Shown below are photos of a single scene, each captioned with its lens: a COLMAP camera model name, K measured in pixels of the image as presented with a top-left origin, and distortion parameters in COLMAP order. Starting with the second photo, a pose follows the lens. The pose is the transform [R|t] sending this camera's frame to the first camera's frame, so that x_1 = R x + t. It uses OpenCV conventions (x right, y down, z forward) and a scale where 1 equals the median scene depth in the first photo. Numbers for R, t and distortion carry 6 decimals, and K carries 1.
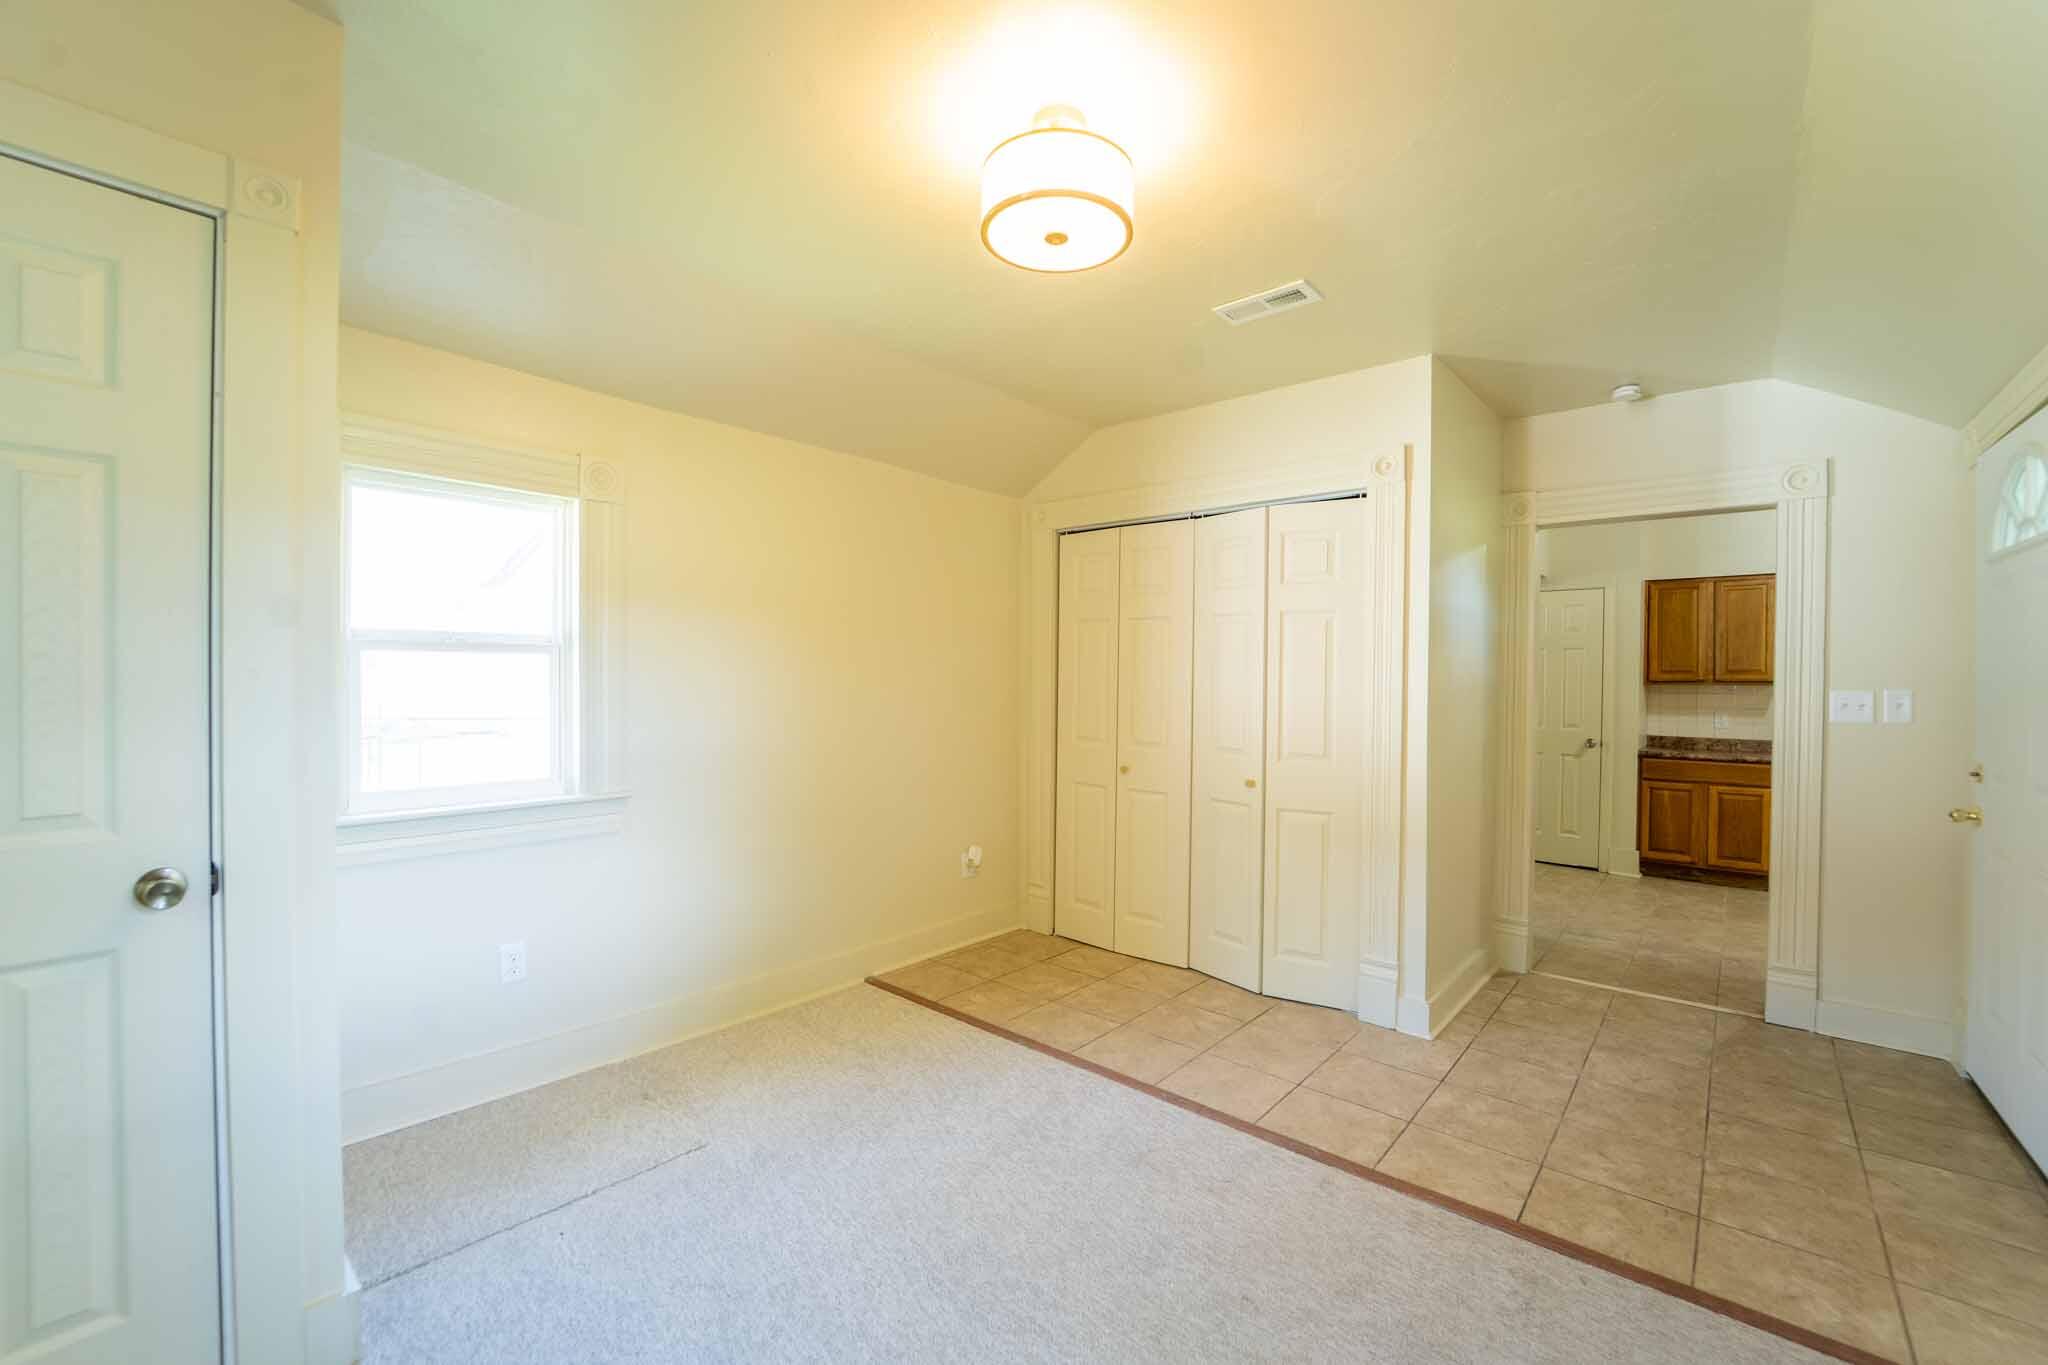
lens RADIAL K [[832.7, 0, 1023.0], [0, 832.7, 681.9], [0, 0, 1]] dist [-0.001946, -0.000069]
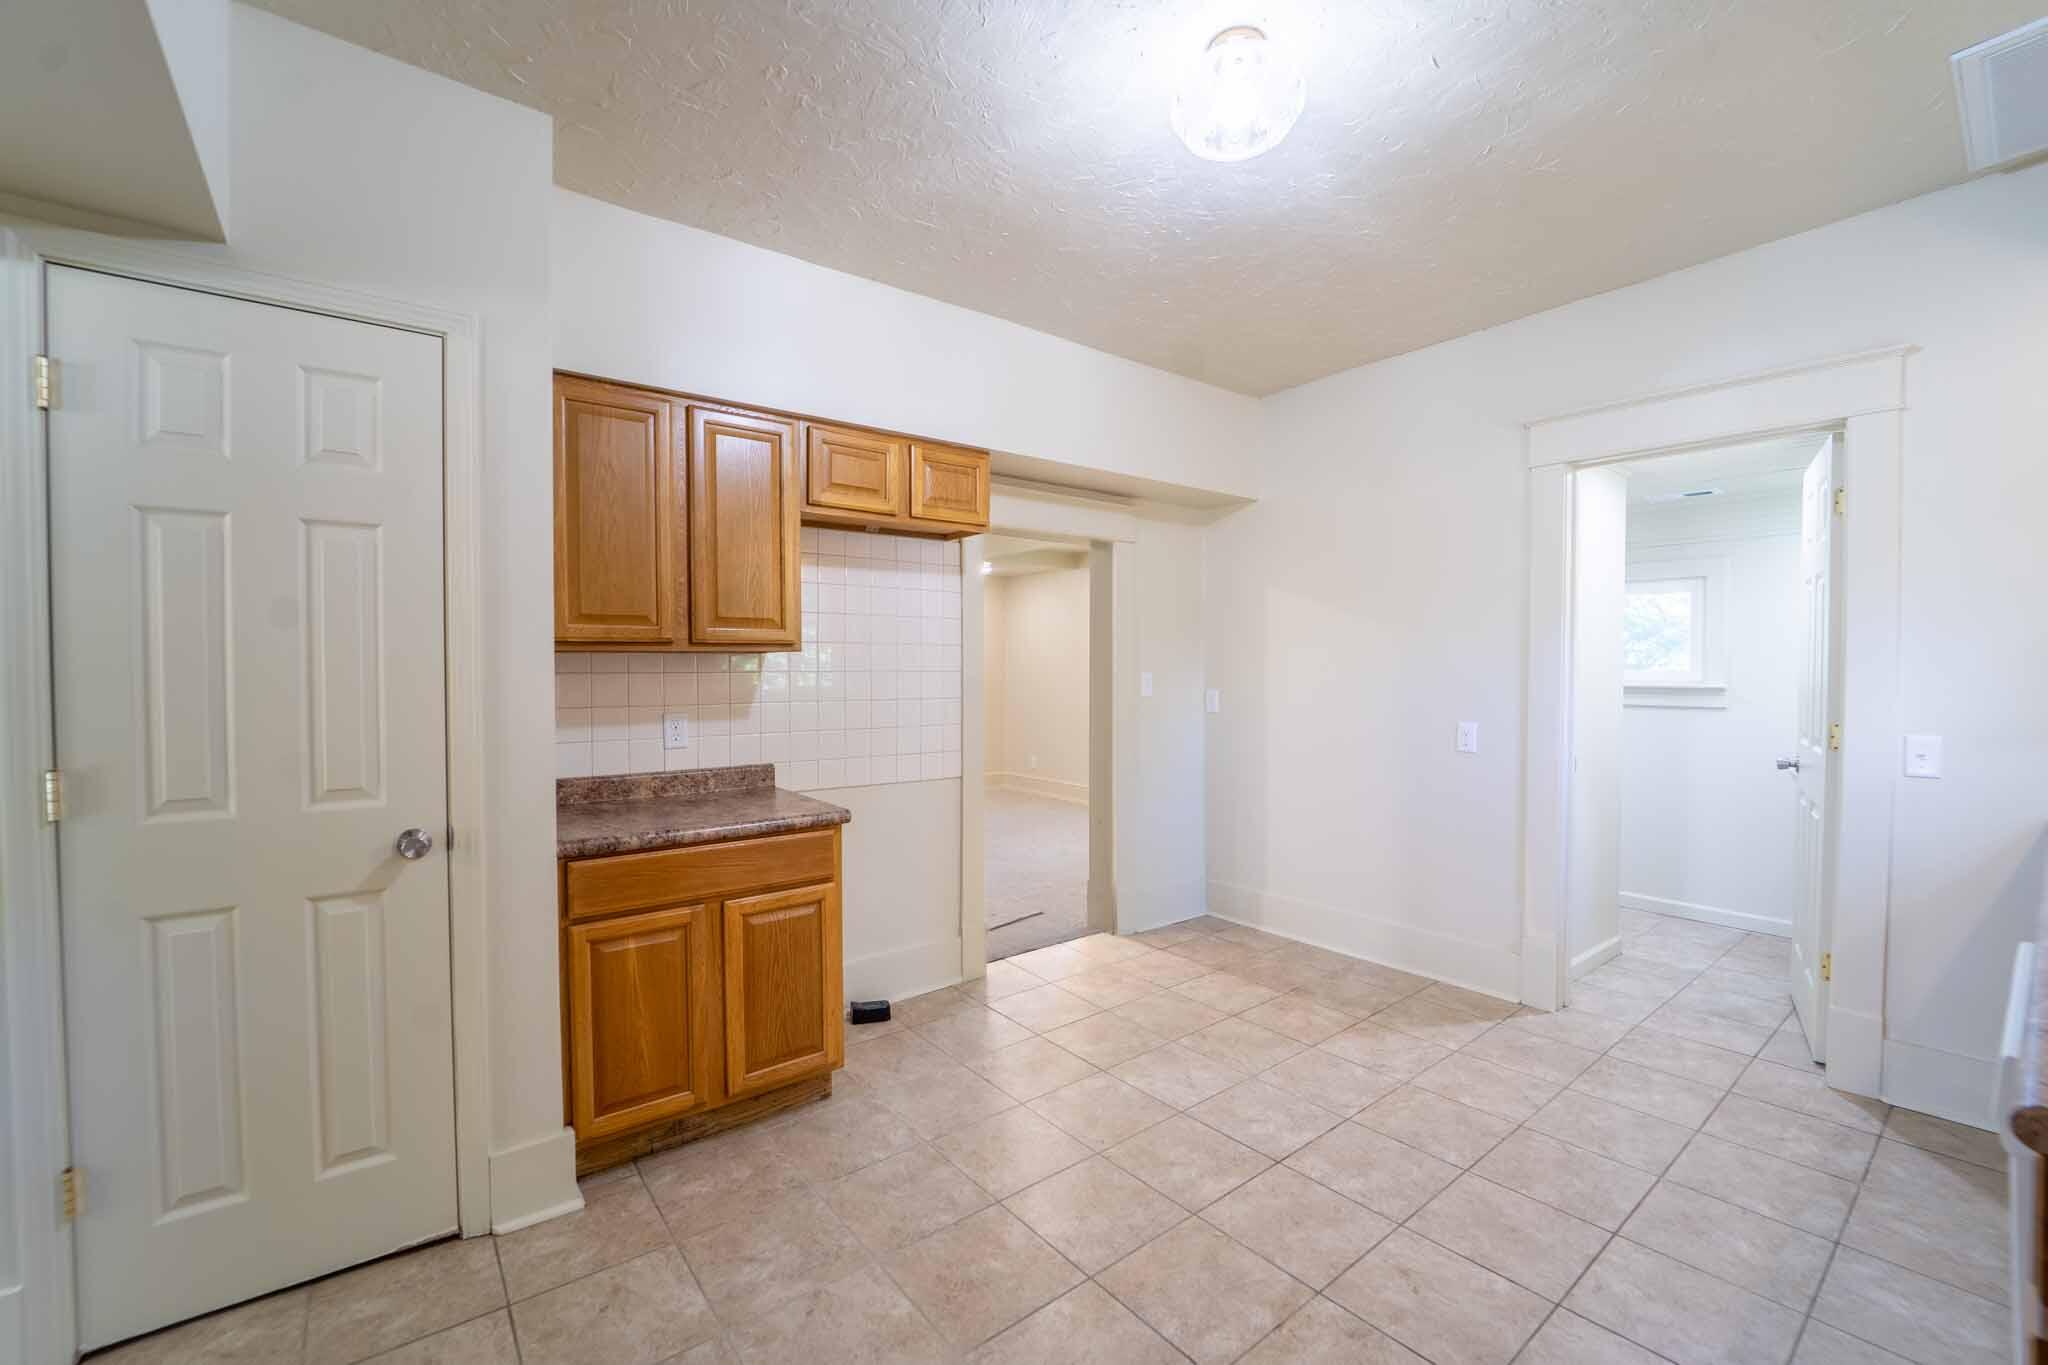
lens RADIAL K [[832.7, 0, 1023.5], [0, 832.7, 689.1], [0, 0, 1]] dist [-0.001946, -0.000069]
pose [[0.190622, -0.039946, 0.980850, 0.444046], [0.016678, 0.999159, 0.037450, 0.009523], [-0.981522, 0.009220, 0.191128, 0.748986]]
